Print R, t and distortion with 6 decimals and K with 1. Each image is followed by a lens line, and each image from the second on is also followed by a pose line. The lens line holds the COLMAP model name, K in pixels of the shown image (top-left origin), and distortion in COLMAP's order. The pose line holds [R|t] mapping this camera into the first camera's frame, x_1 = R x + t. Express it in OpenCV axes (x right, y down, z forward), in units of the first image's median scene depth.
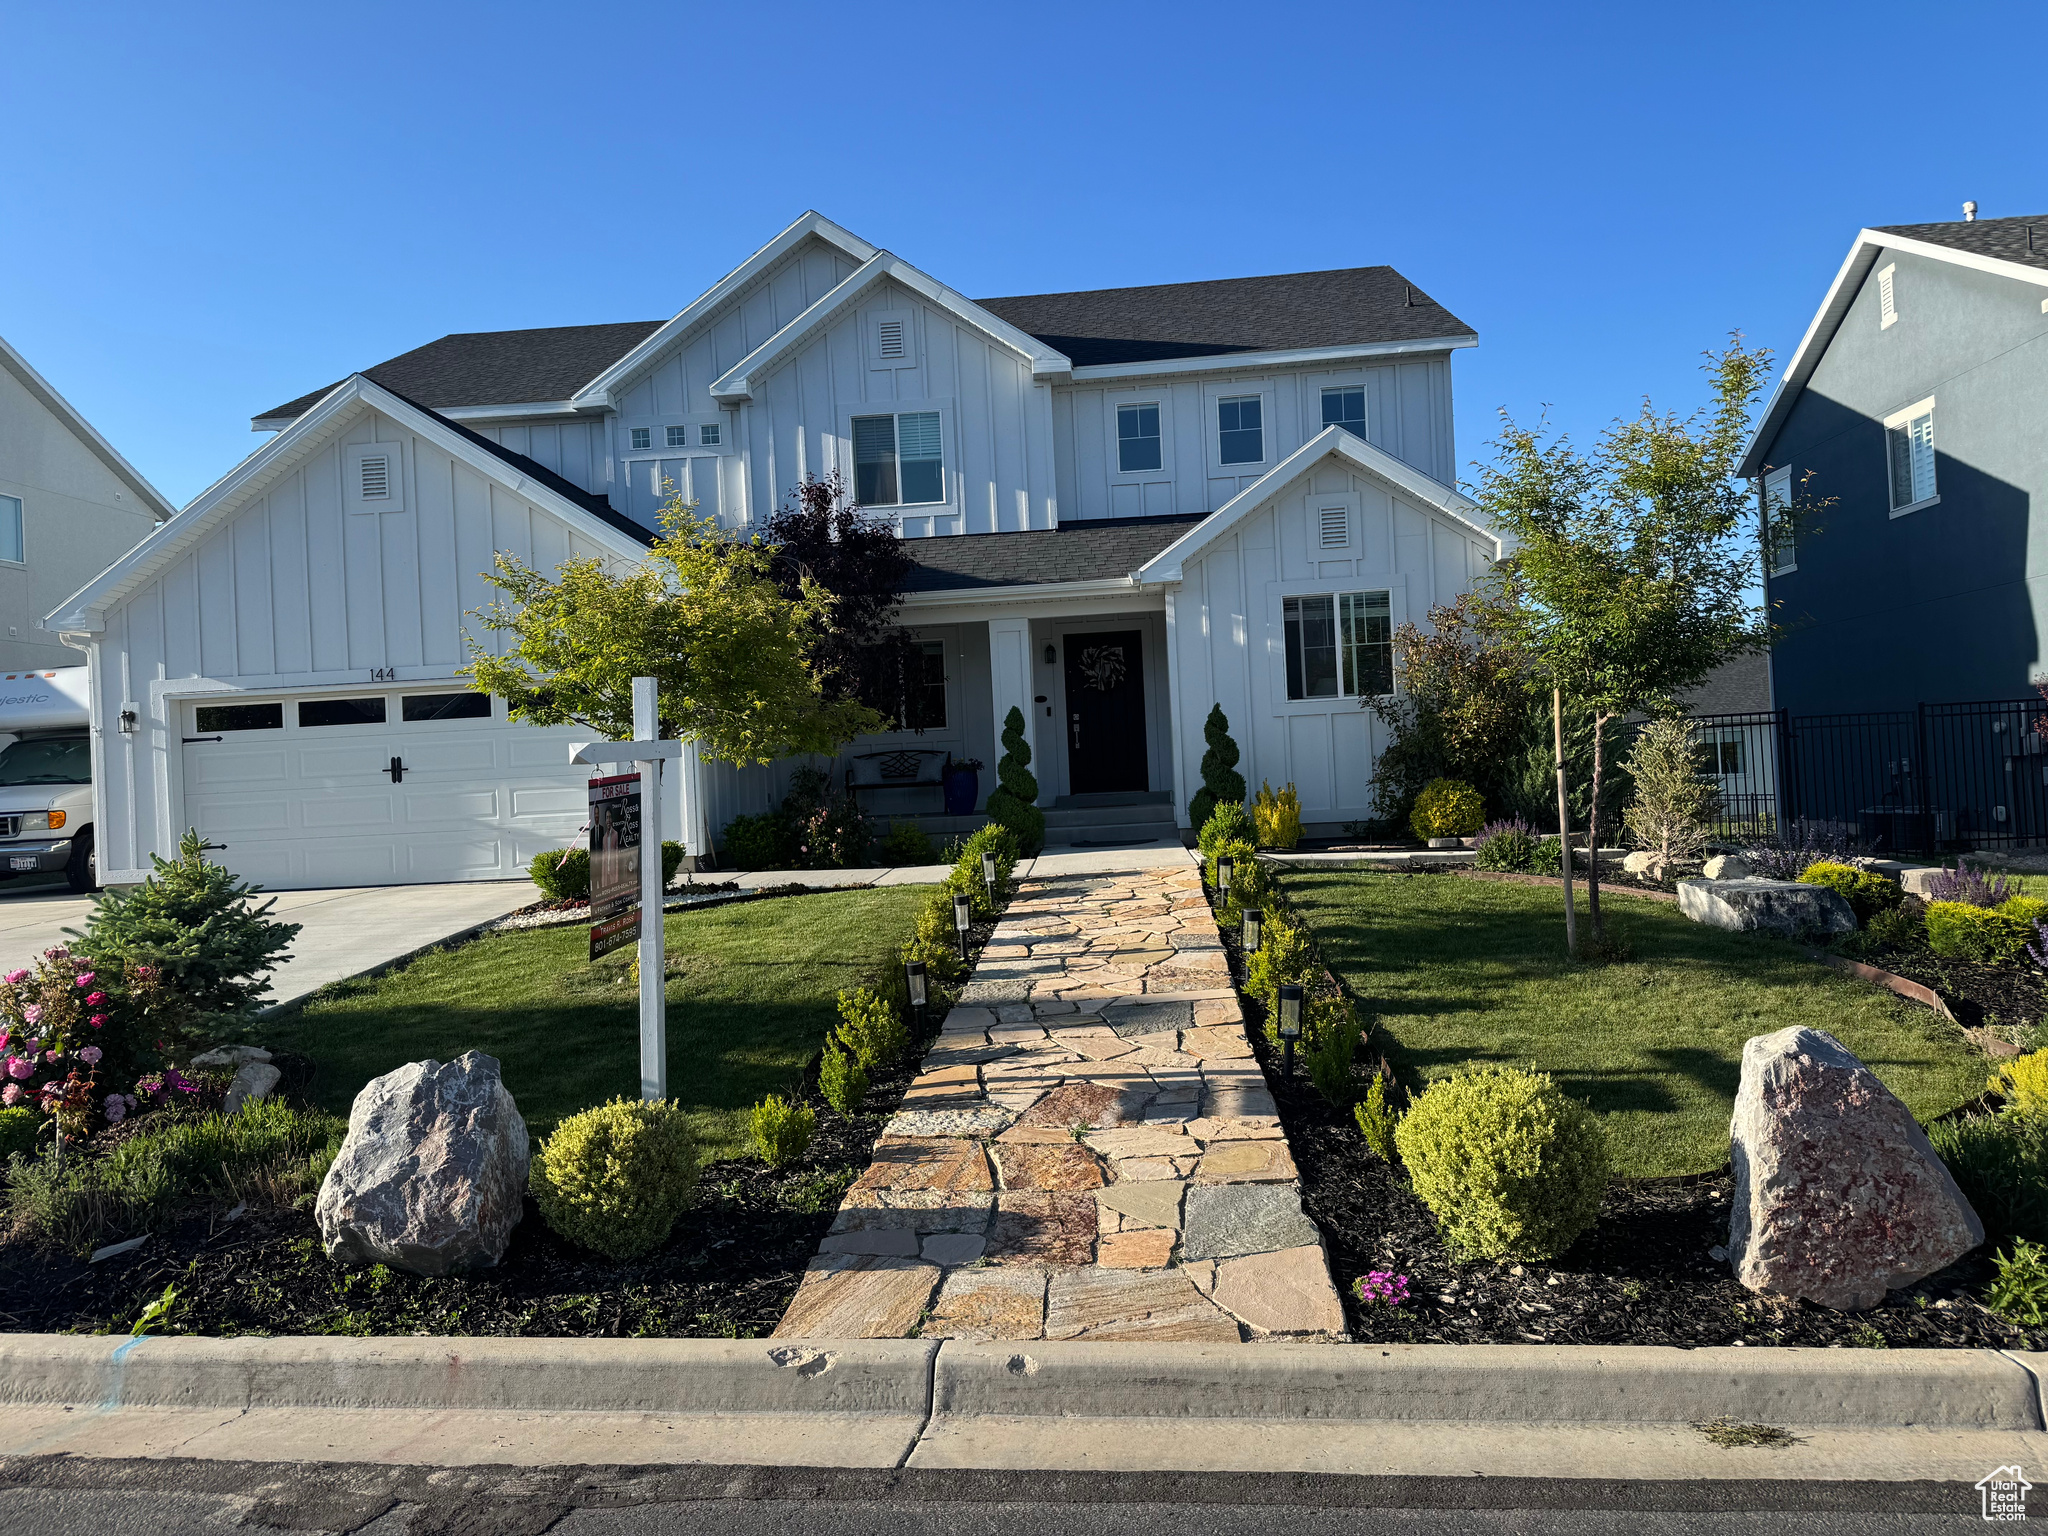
lens RADIAL K [[1396.5, 0, 1028.5], [0, 1396.5, 764.1], [0, 0, 1]] dist [0.033703, -0.039729]
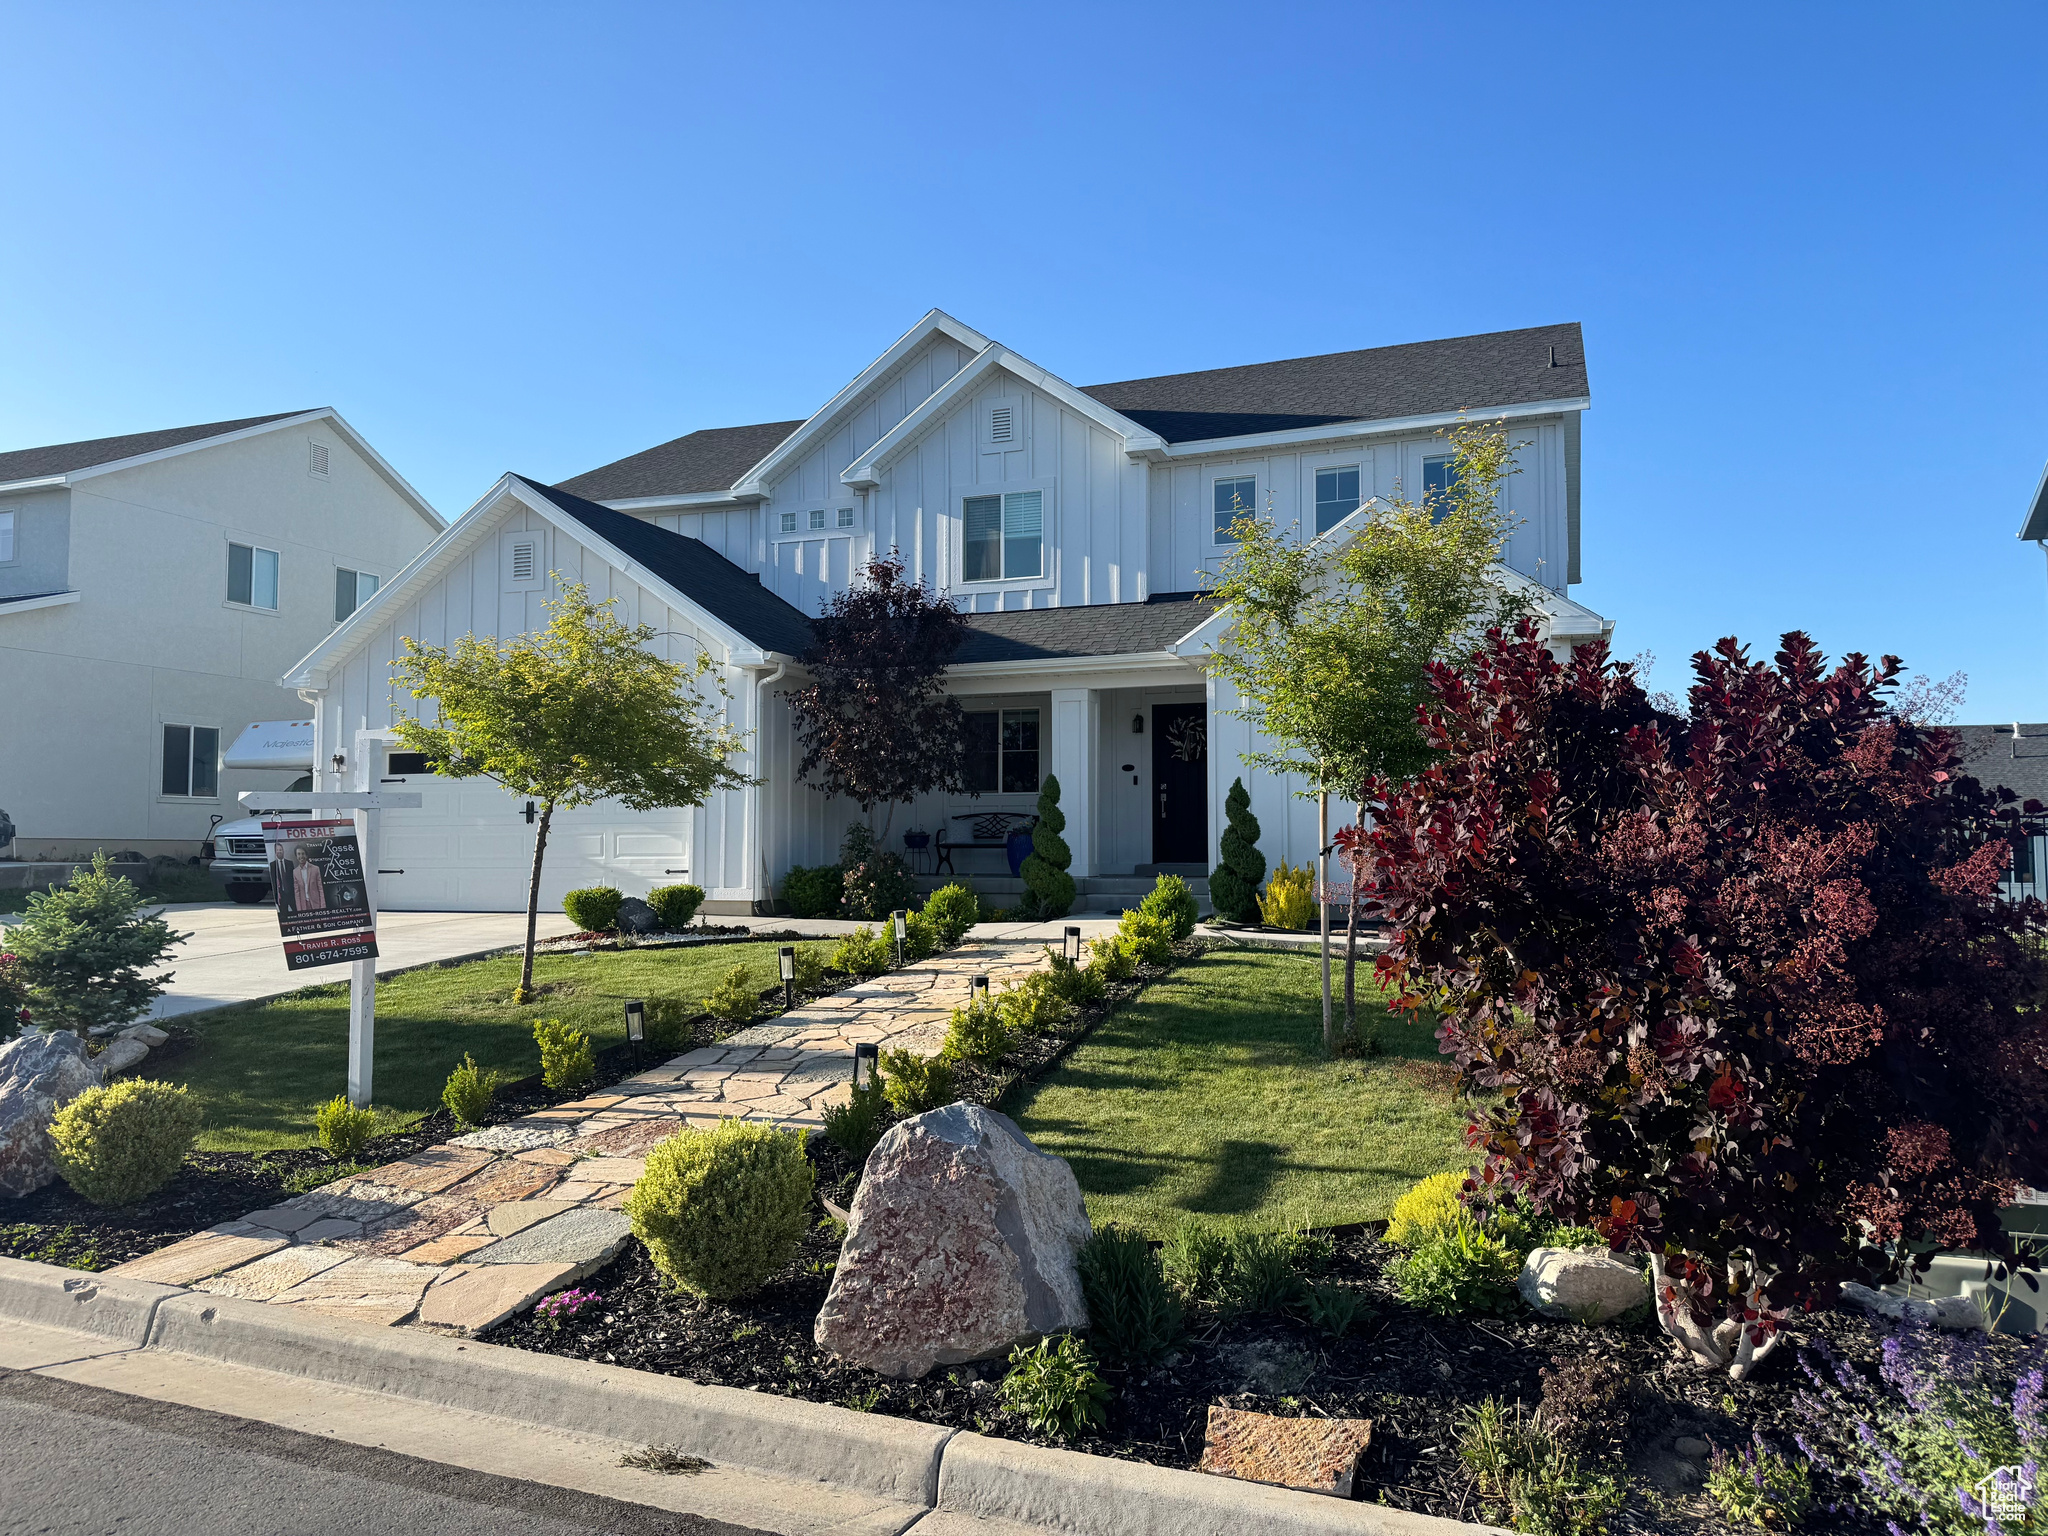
lens RADIAL K [[1396.5, 0, 1018.7], [0, 1396.5, 764.9], [0, 0, 1]] dist [0.033703, -0.039729]
pose [[0.960641, 0.030045, -0.276162, 0.254701], [-0.042277, 0.998366, -0.038442, -0.007477], [0.274556, 0.048605, 0.960342, 0.001193]]
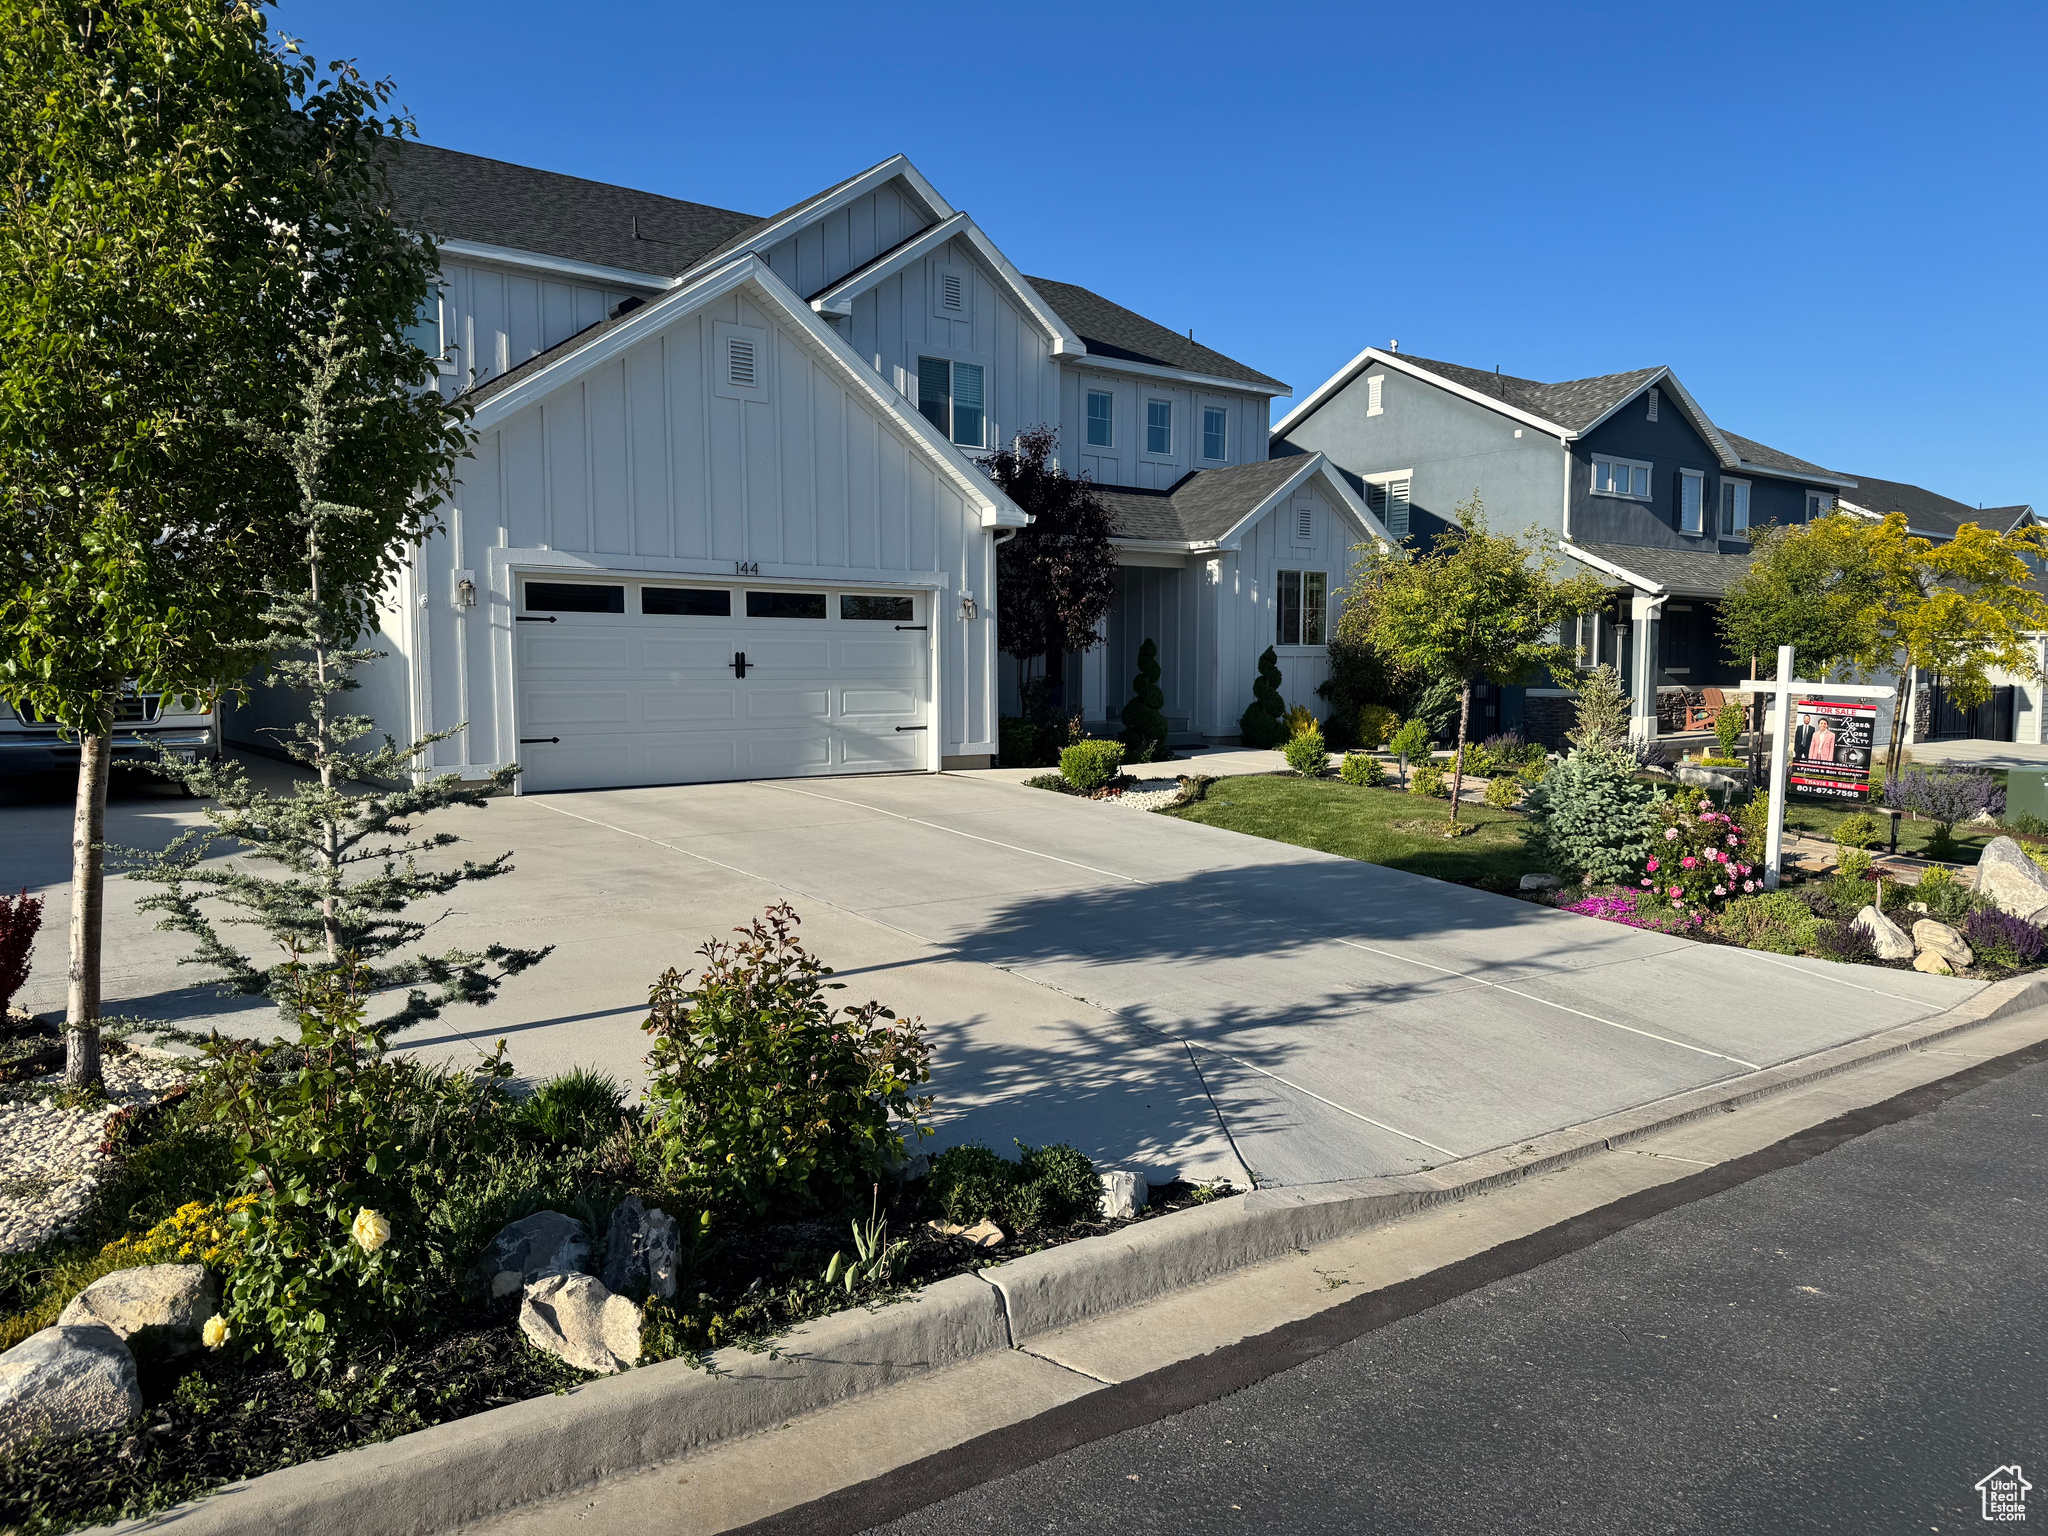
lens RADIAL K [[1396.5, 0, 1027.4], [0, 1396.5, 771.9], [0, 0, 1]] dist [0.033703, -0.039729]
pose [[0.740345, -0.002986, 0.672221, -0.956349], [-0.043537, 0.997678, 0.052380, 0.018705], [-0.670816, -0.068046, 0.738495, 0.132749]]
